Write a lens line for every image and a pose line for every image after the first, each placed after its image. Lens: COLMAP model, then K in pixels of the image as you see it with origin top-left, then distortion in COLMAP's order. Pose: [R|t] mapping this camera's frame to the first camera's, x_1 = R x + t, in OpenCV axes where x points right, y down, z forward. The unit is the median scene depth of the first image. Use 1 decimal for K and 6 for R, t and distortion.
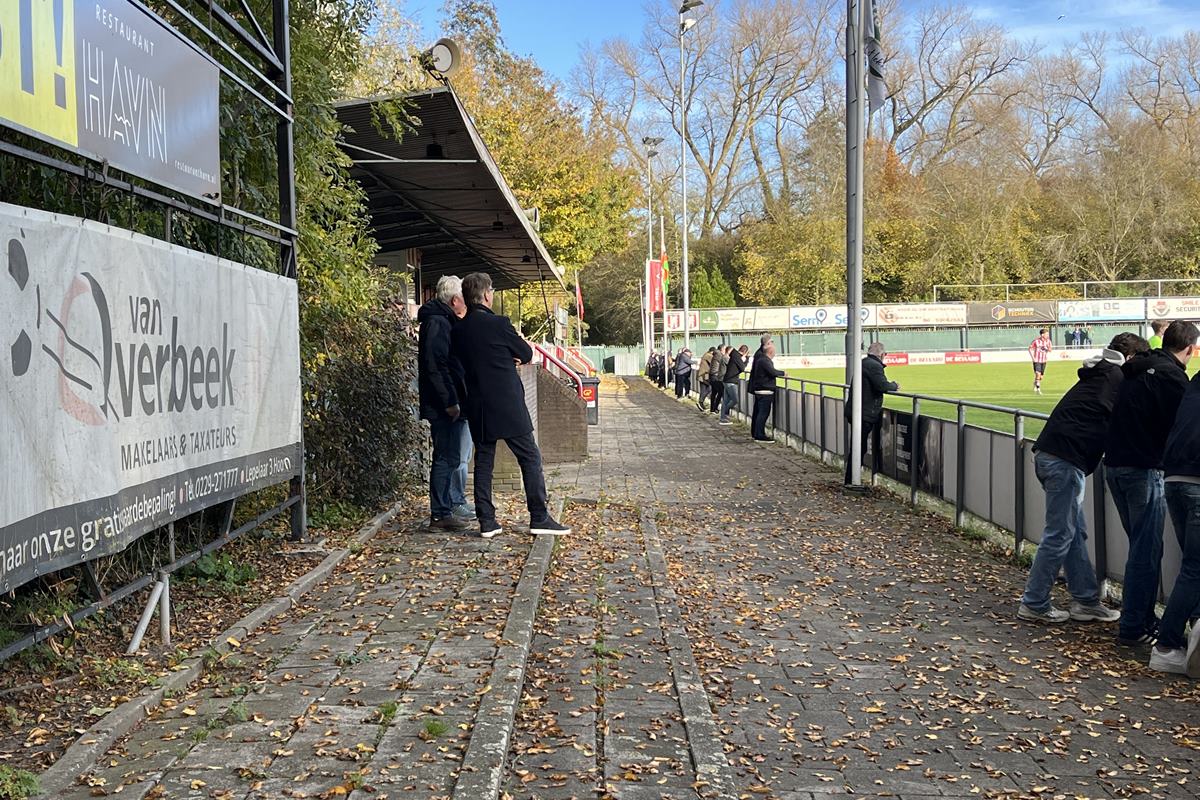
lens RADIAL K [[1495.6, 0, 600.0], [0, 1495.6, 400.0], [0, 0, 1]] dist [0.146202, 0.006762]
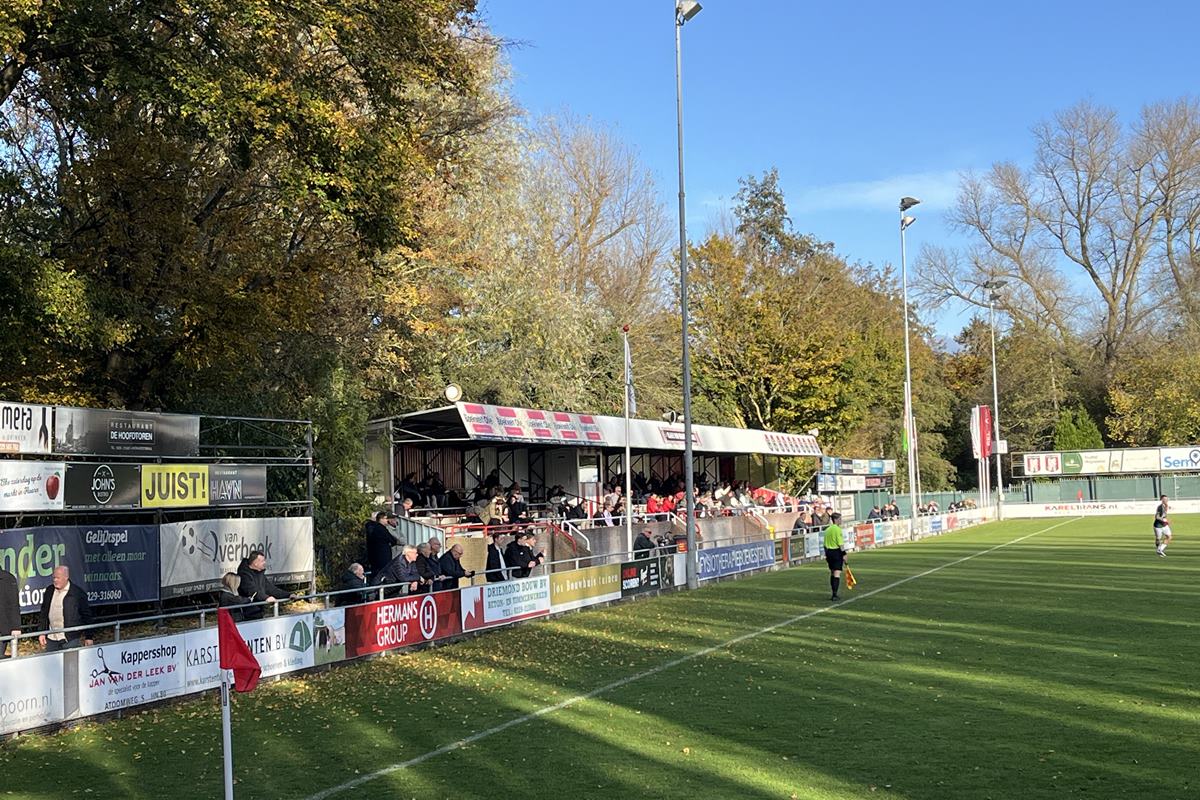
lens RADIAL K [[1913.9, 0, 600.1], [0, 1913.9, 486.0], [0, 0, 1]] dist [0.055856, 0.007176]
pose [[0.953192, -0.008894, -0.302234, 0.155992], [0.000113, 0.999578, -0.029059, -0.003054], [0.302365, 0.027665, 0.952791, -0.256546]]
